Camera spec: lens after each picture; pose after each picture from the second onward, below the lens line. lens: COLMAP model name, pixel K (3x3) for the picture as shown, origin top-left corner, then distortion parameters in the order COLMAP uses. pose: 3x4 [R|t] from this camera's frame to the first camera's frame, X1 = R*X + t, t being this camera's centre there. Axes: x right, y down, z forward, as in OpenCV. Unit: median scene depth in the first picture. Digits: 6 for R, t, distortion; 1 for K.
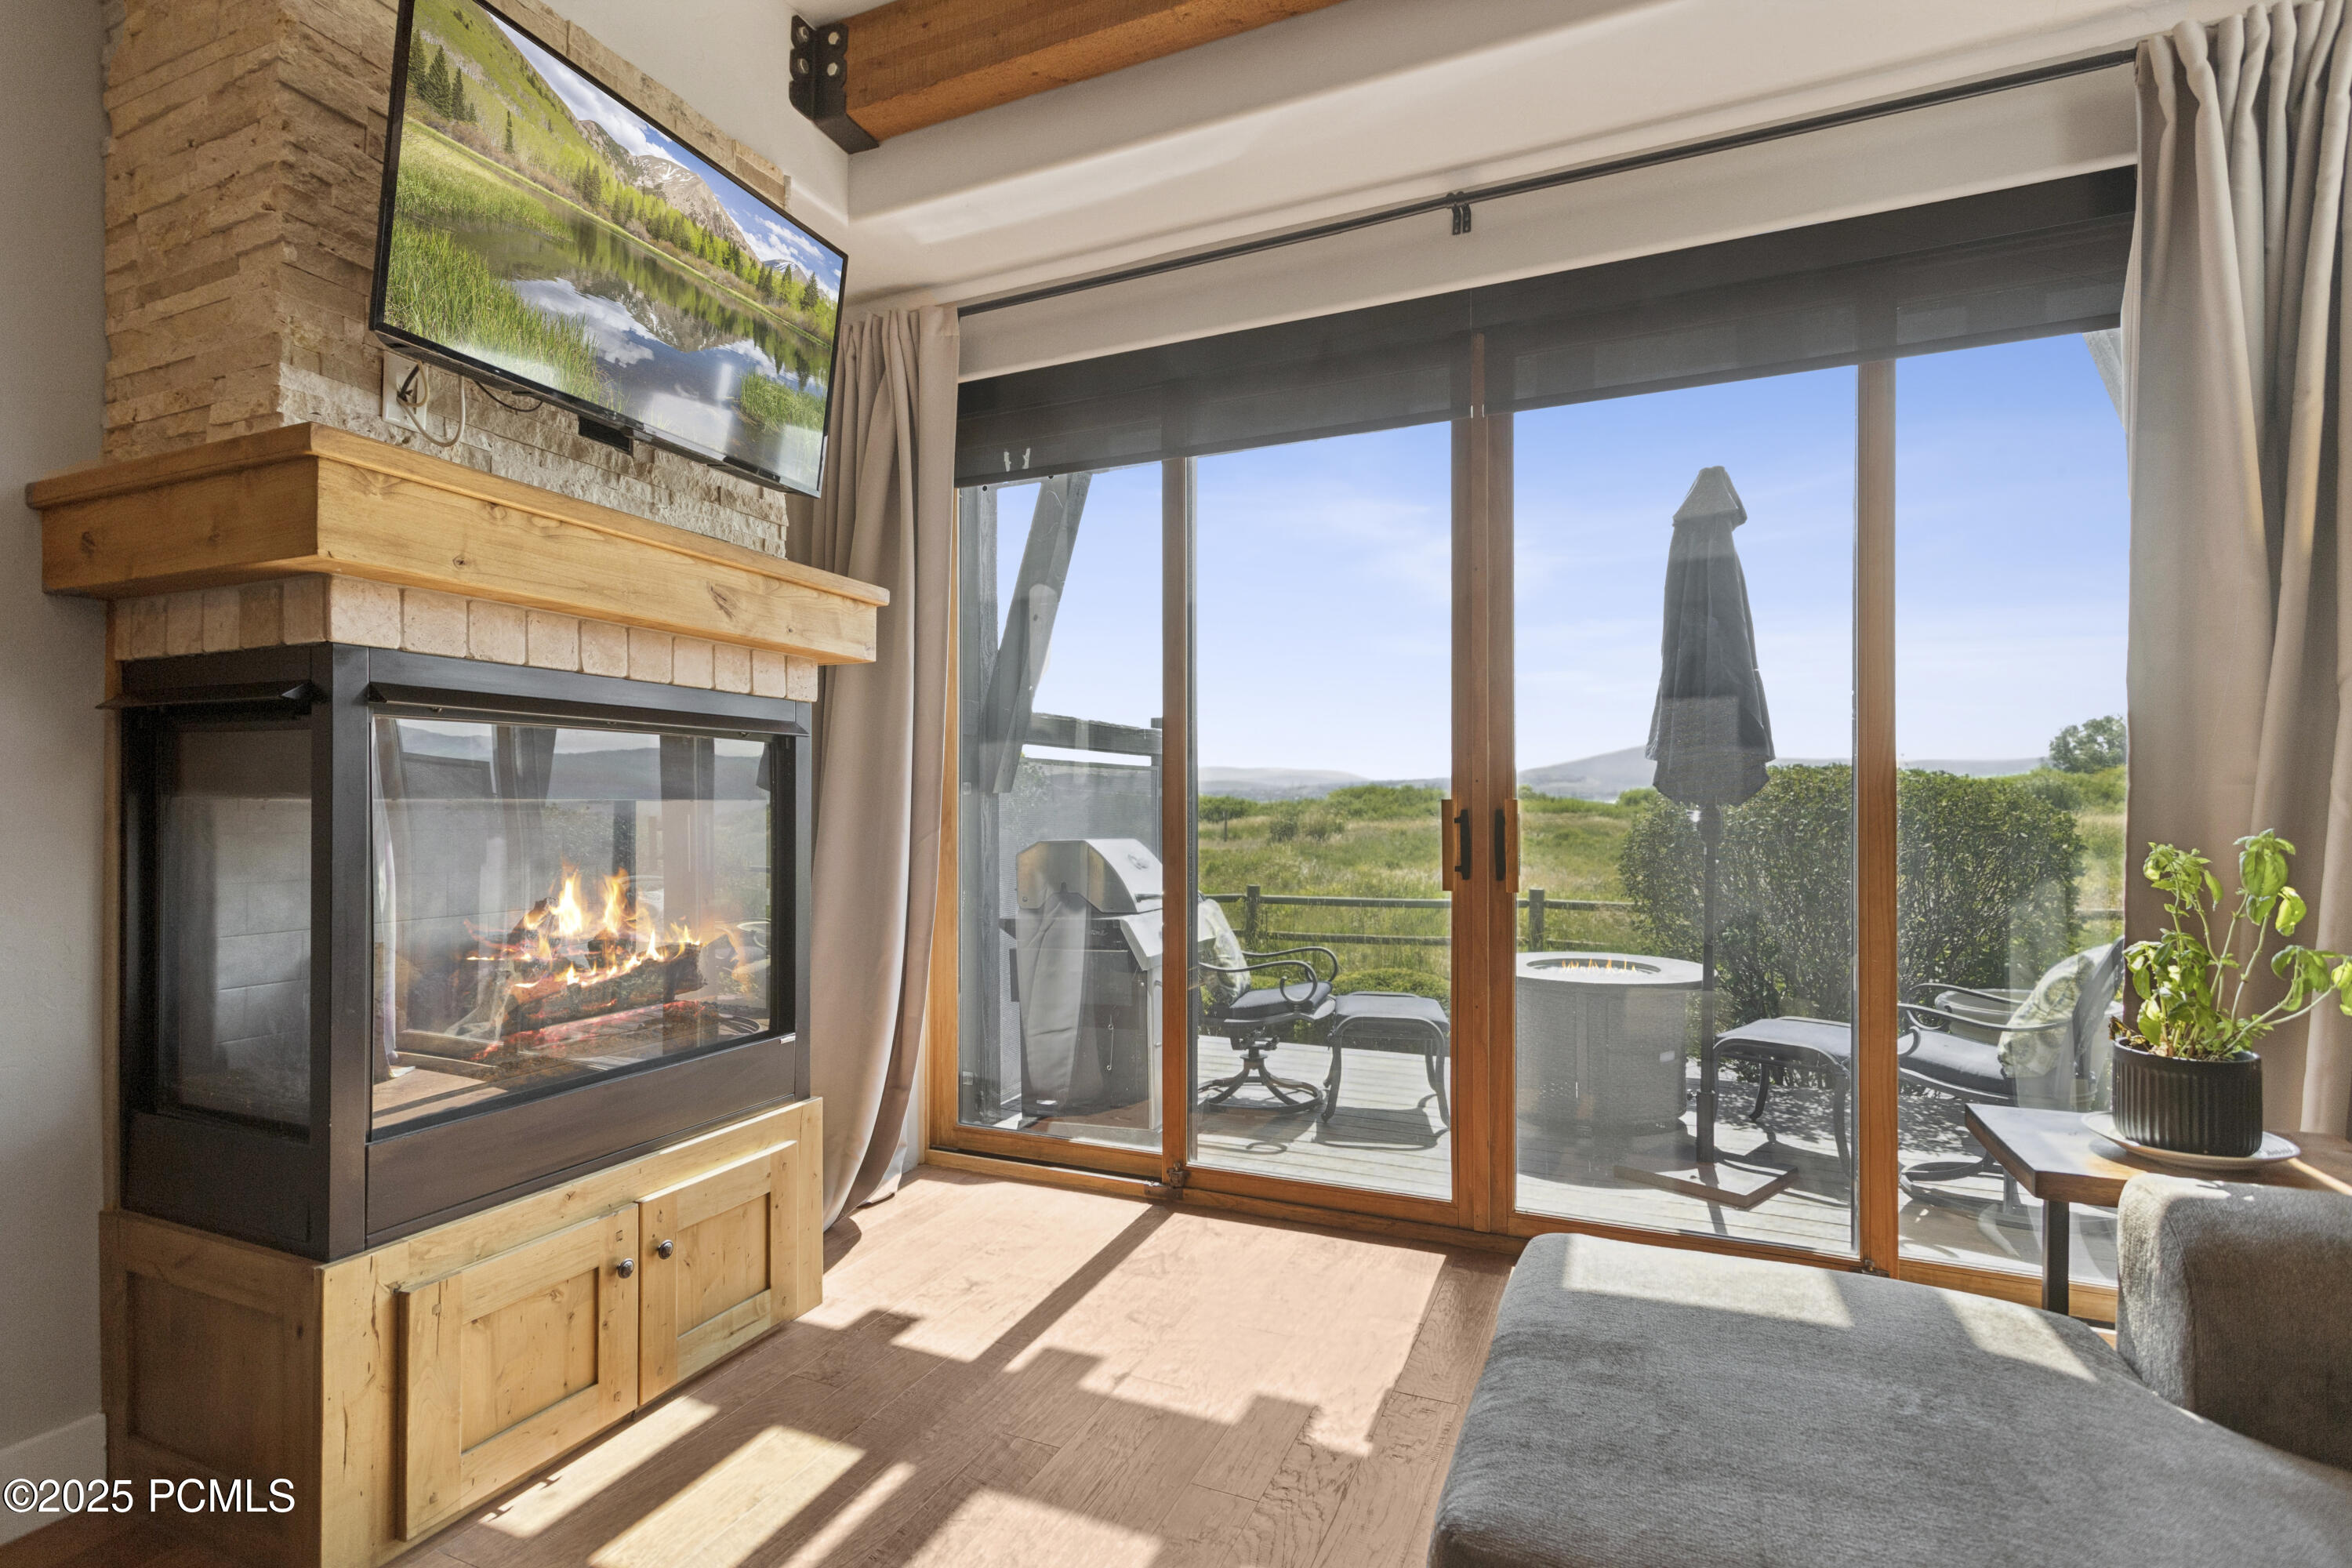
lens RADIAL K [[1126.3, 0, 1187.7], [0, 1126.3, 784.7], [0, 0, 1]] dist [0.000352, 0.004083]
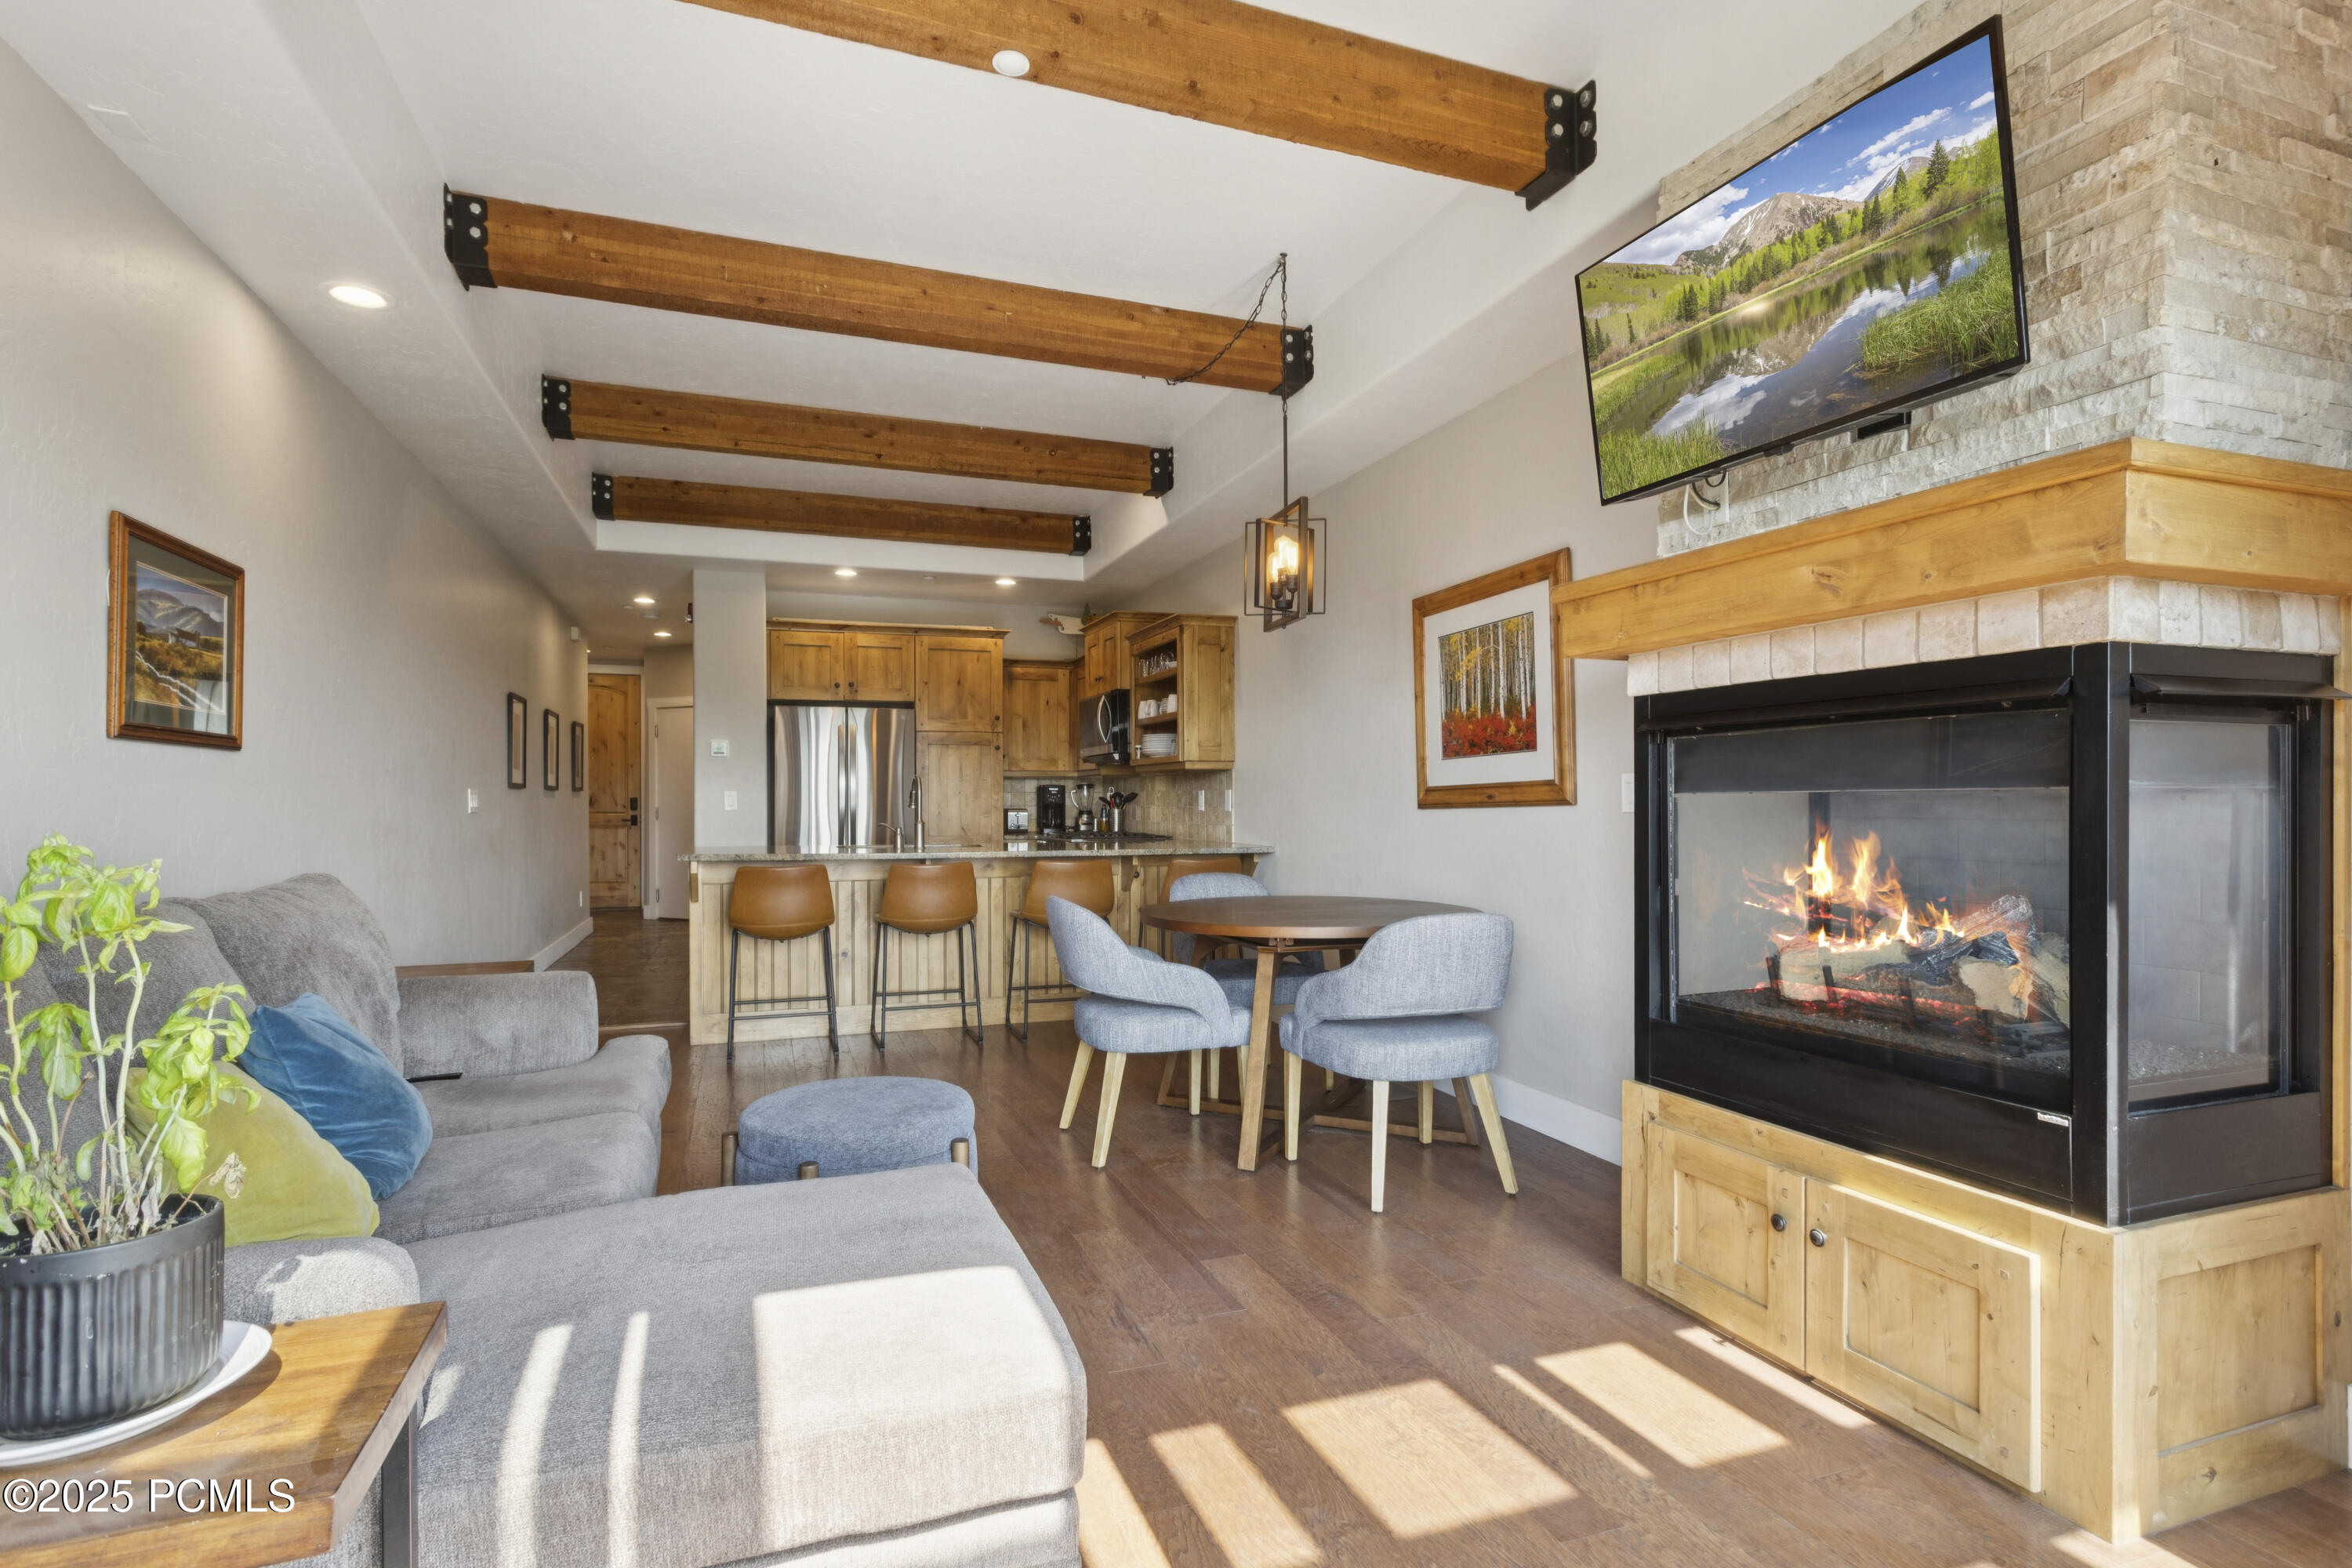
lens RADIAL K [[1126.3, 0, 1144.3], [0, 1126.3, 809.1], [0, 0, 1]] dist [0.000352, 0.004083]
pose [[-0.726720, -0.004224, -0.686921, 0.546541], [0.006114, 0.999902, -0.012617, 0.034630], [0.686906, -0.013369, -0.726623, 1.001040]]
